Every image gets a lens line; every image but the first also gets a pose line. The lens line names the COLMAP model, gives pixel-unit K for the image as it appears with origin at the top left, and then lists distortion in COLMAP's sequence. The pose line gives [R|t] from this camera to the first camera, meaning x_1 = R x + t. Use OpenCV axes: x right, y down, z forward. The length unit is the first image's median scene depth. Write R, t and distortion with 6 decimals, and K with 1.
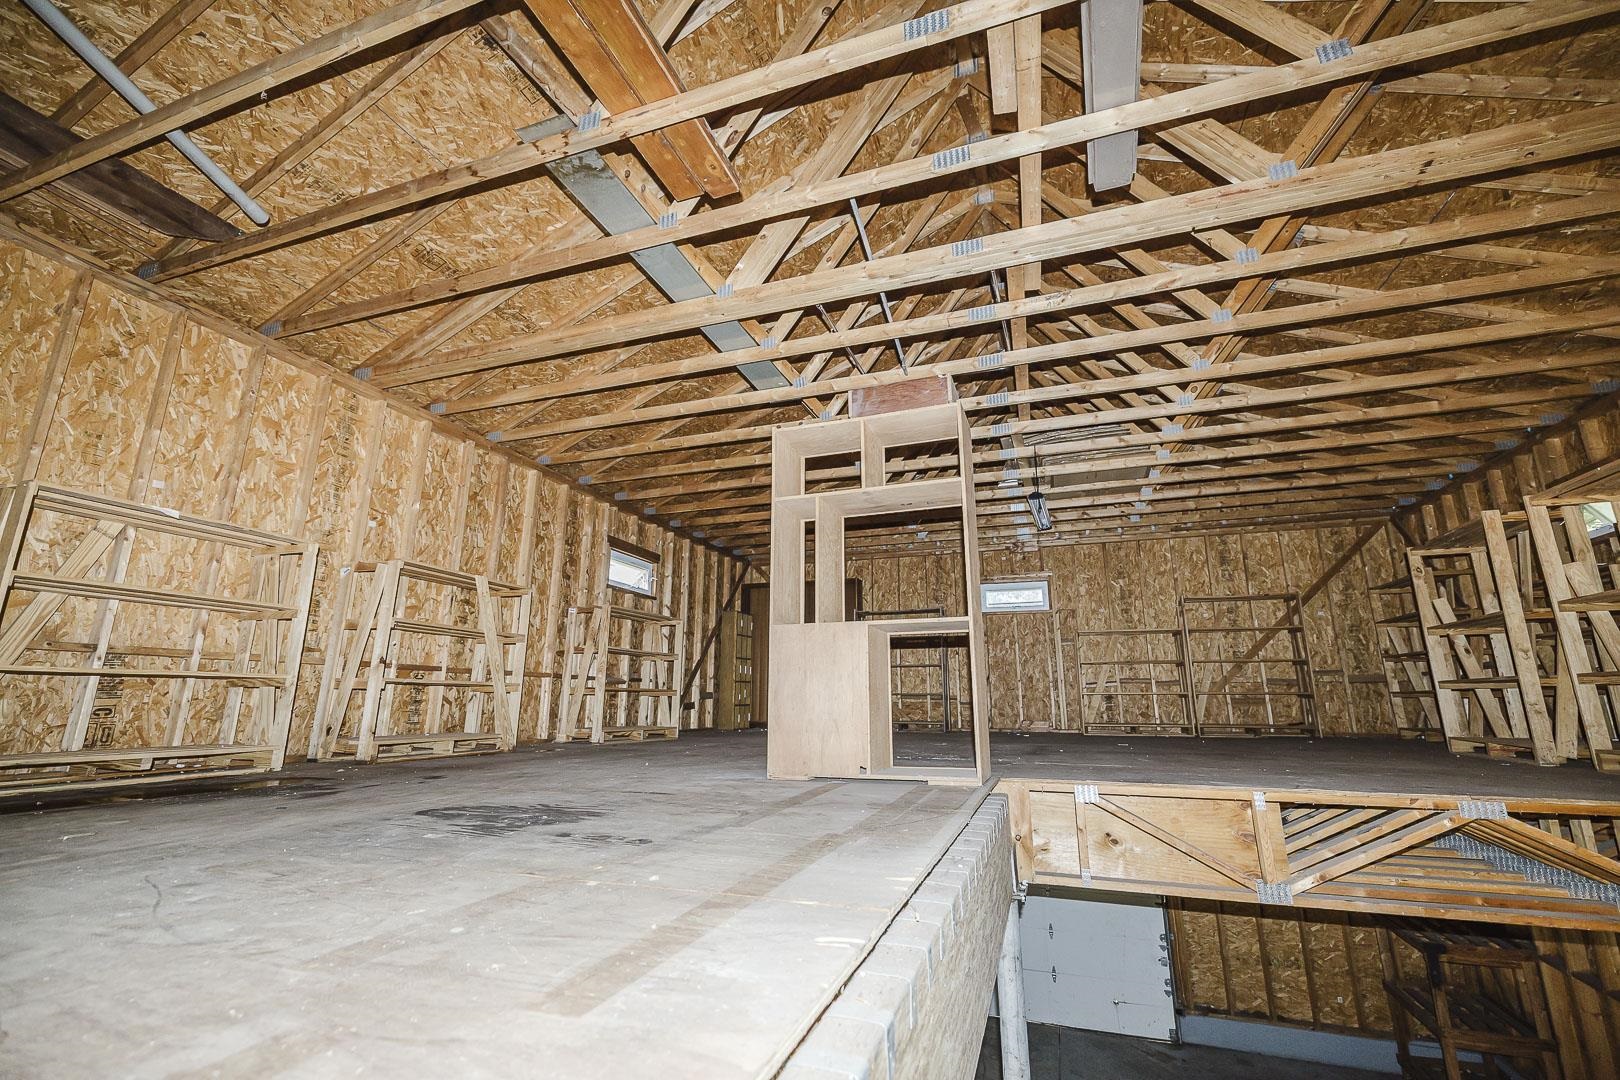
lens RADIAL K [[677.6, 0, 814.0], [0, 677.6, 542.2], [0, 0, 1]] dist [0.004481, -0.001051]
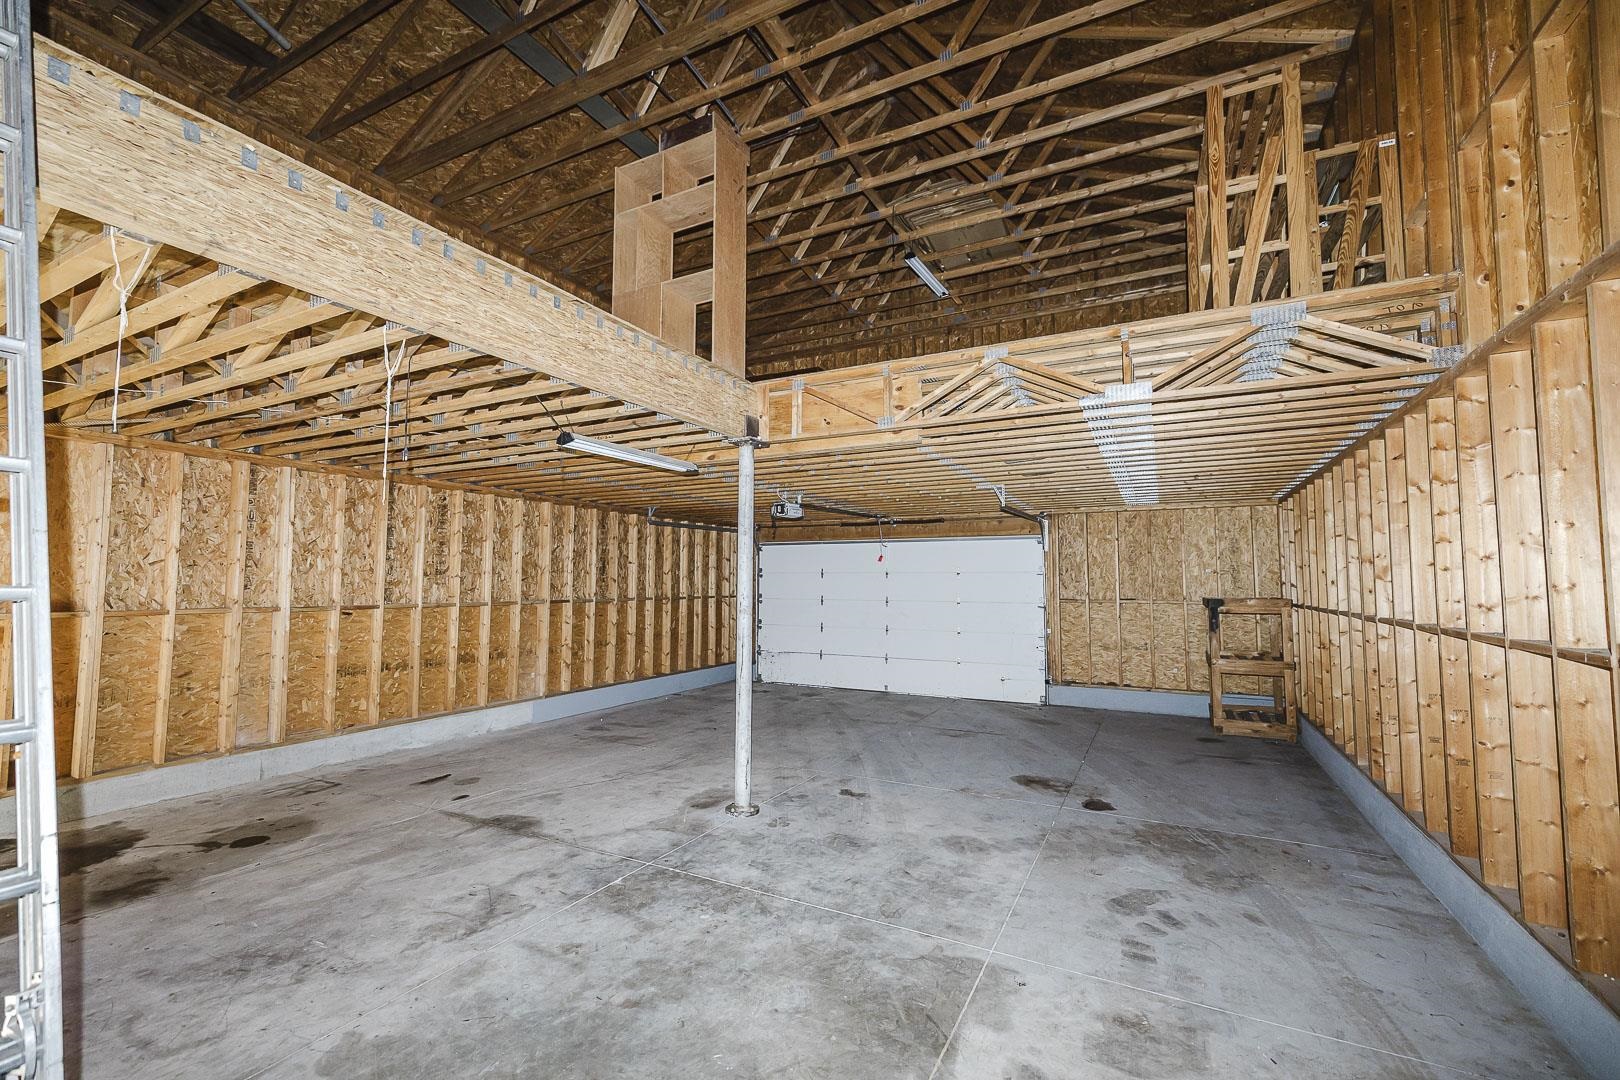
lens RADIAL K [[677.6, 0, 810.5], [0, 677.6, 540.7], [0, 0, 1]] dist [0.004481, -0.001051]
pose [[0.988531, -0.008942, -0.150750, 0.616720], [0.033355, 0.986520, 0.160205, 0.442081], [0.147285, -0.163396, 0.975504, -0.556258]]
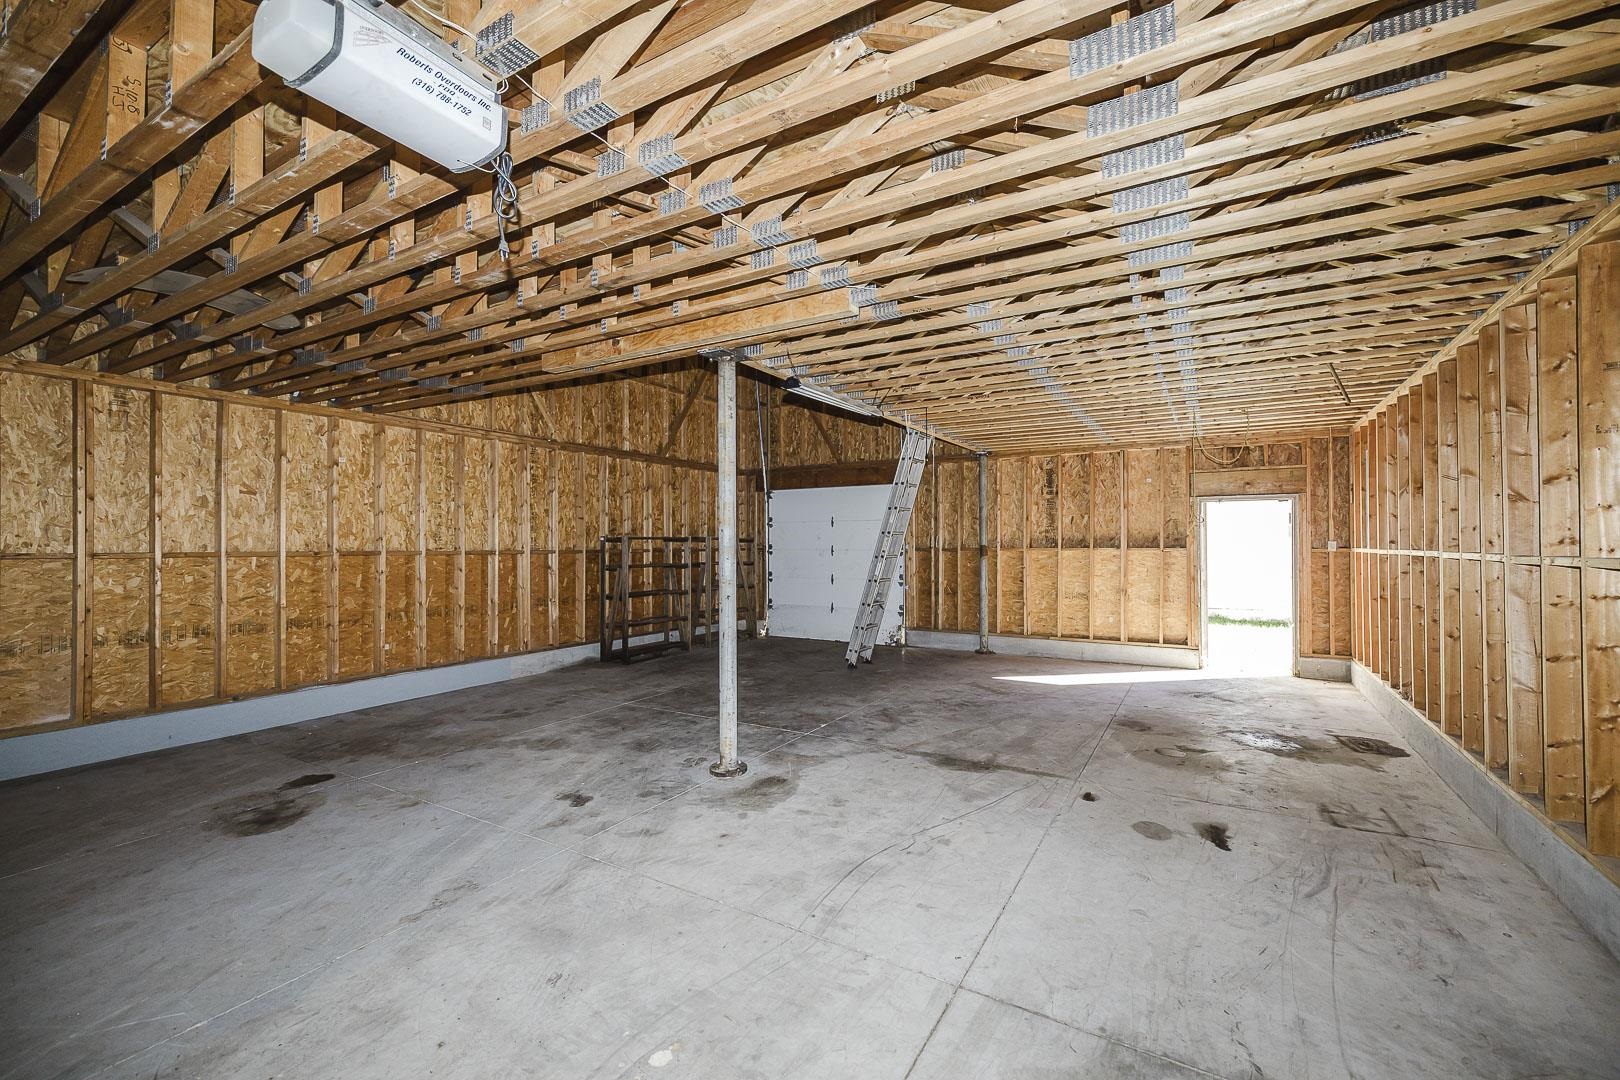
lens RADIAL K [[677.6, 0, 810.6], [0, 677.6, 540.0], [0, 0, 1]] dist [0.004481, -0.001051]
pose [[-0.978125, 0.000446, 0.208015, -0.149697], [-0.047794, 0.972763, -0.226823, 1.070685], [-0.202451, -0.231803, -0.951463, 1.963507]]
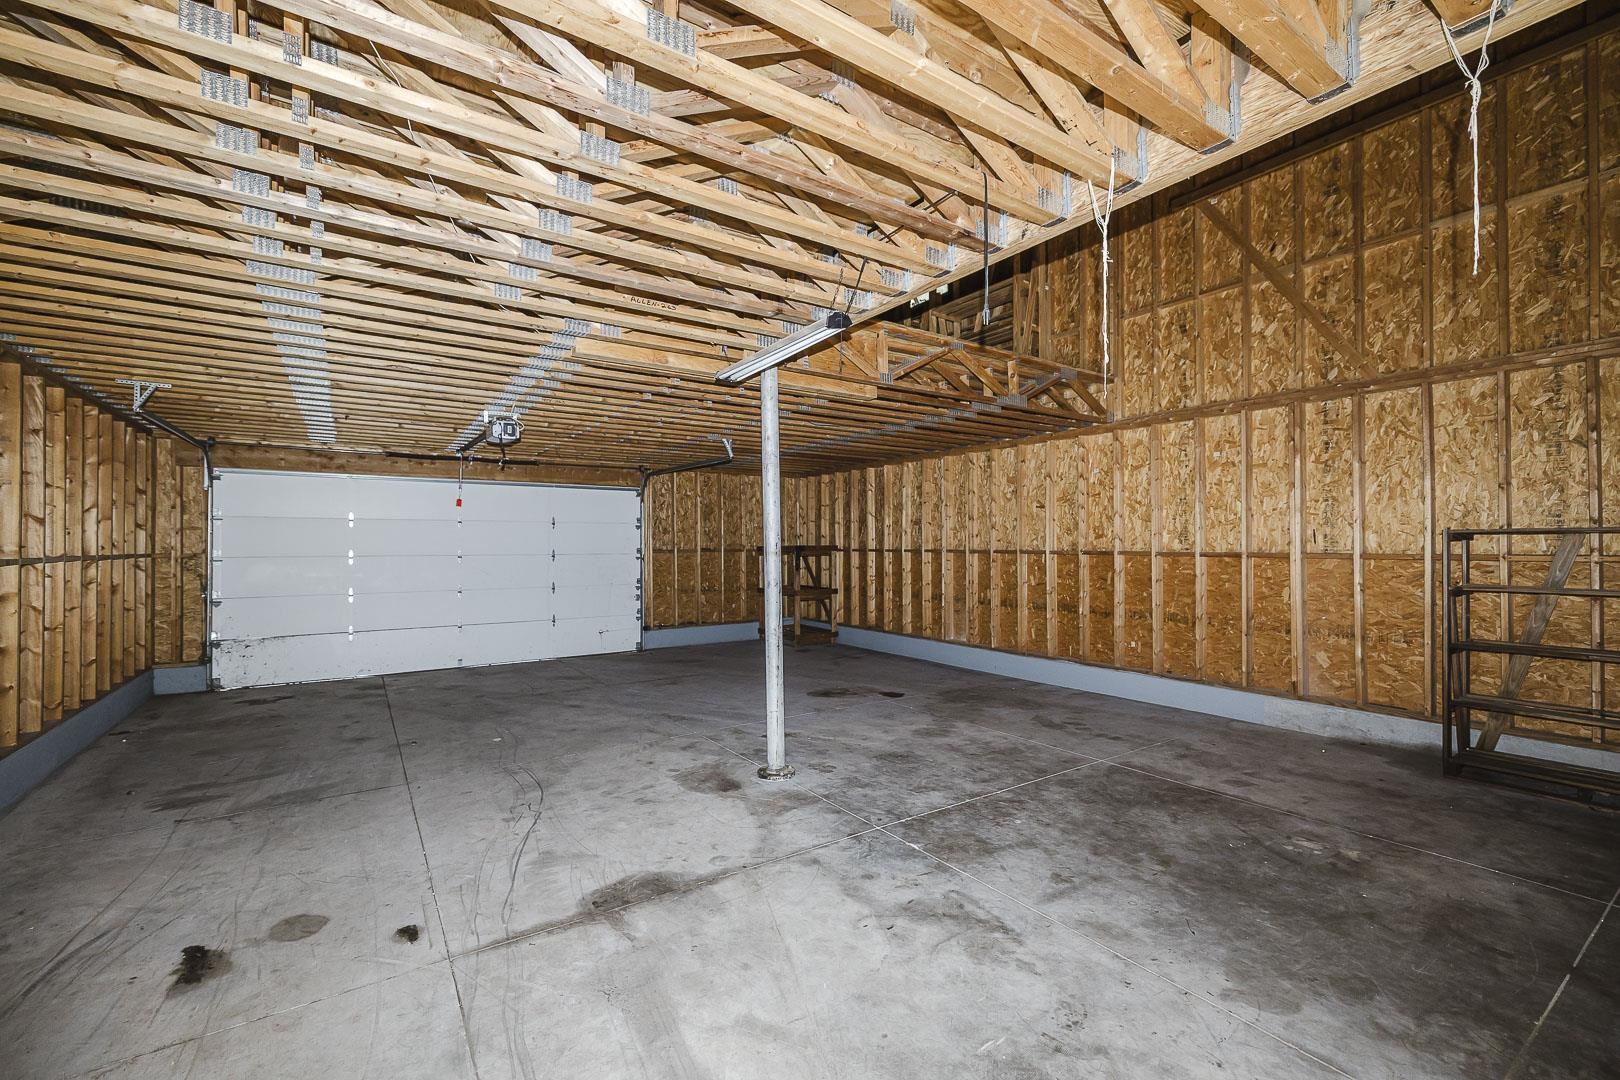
lens RADIAL K [[677.6, 0, 814.2], [0, 677.6, 545.3], [0, 0, 1]] dist [0.004481, -0.001051]
pose [[0.599318, -0.004167, 0.800500, -0.698273], [-0.176170, 0.974784, 0.136969, 0.611841], [-0.780885, -0.223113, 0.583471, -0.000915]]
